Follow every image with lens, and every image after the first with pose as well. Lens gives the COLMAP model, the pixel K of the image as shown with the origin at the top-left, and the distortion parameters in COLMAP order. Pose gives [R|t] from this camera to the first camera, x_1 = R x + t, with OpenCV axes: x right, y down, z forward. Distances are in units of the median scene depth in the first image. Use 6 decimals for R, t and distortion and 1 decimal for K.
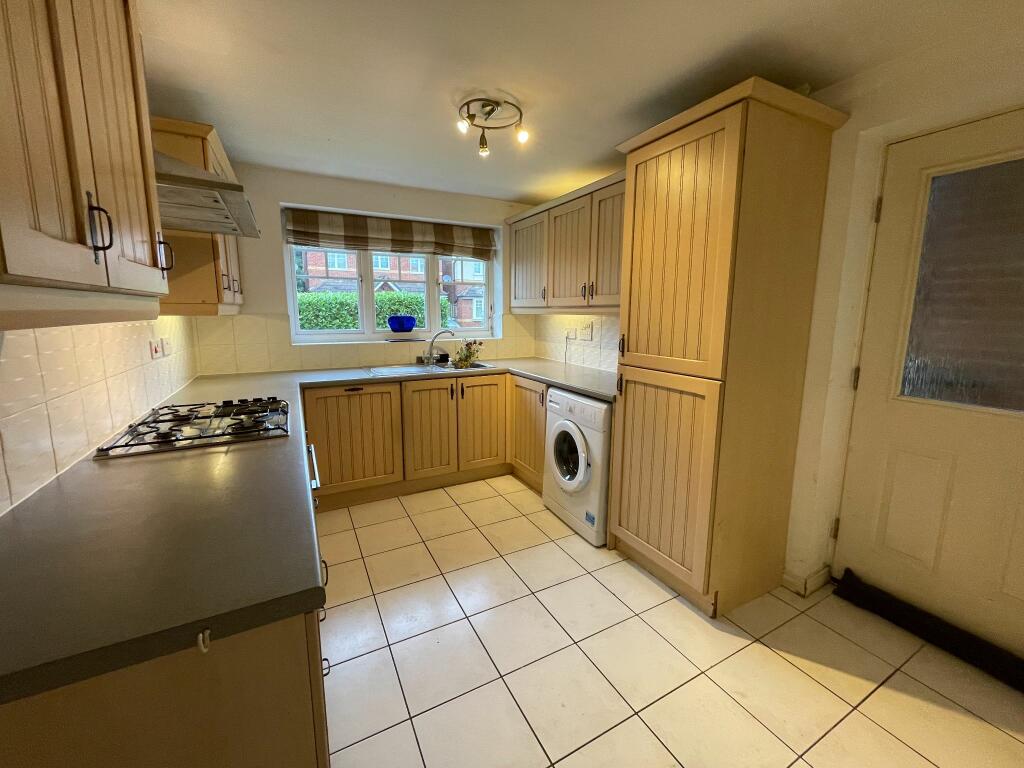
lens RADIAL K [[413.1, 0, 512.1], [0, 413.1, 378.3], [0, 0, 1]] dist [-0.002809, -0.000202]
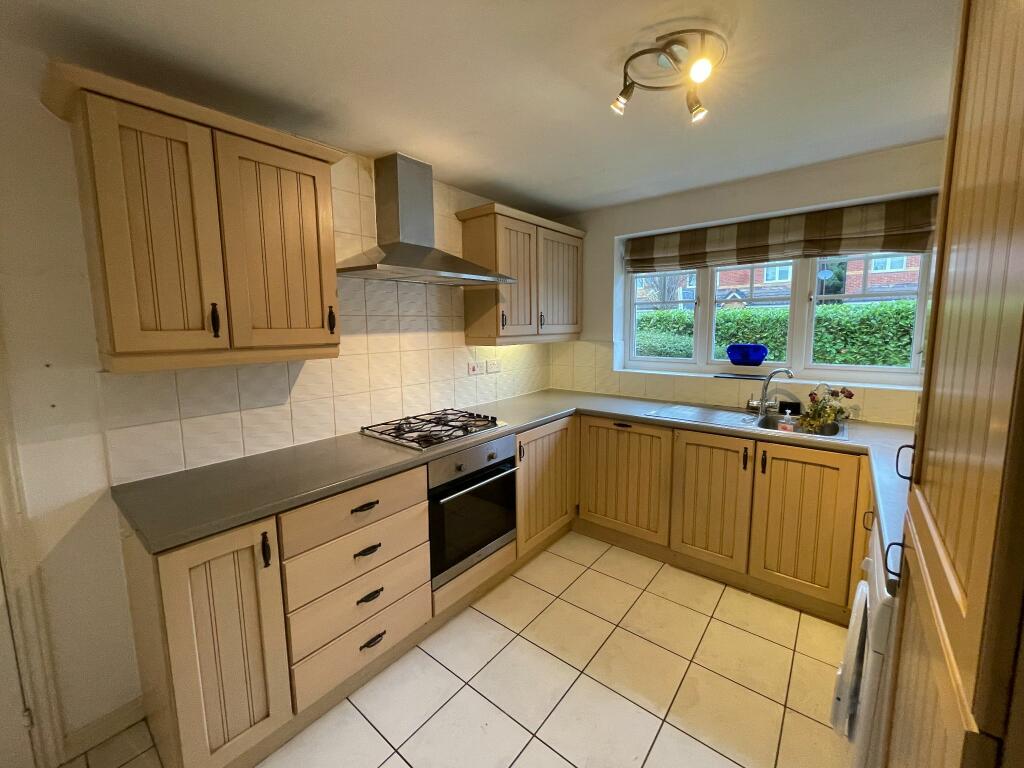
lens RADIAL K [[413.1, 0, 511.8], [0, 413.1, 376.4], [0, 0, 1]] dist [-0.002809, -0.000202]
pose [[0.386647, 0.106357, -0.916074, 0.301735], [-0.134890, 0.989167, 0.057910, -0.085107], [0.912310, 0.101178, 0.396805, 0.327155]]
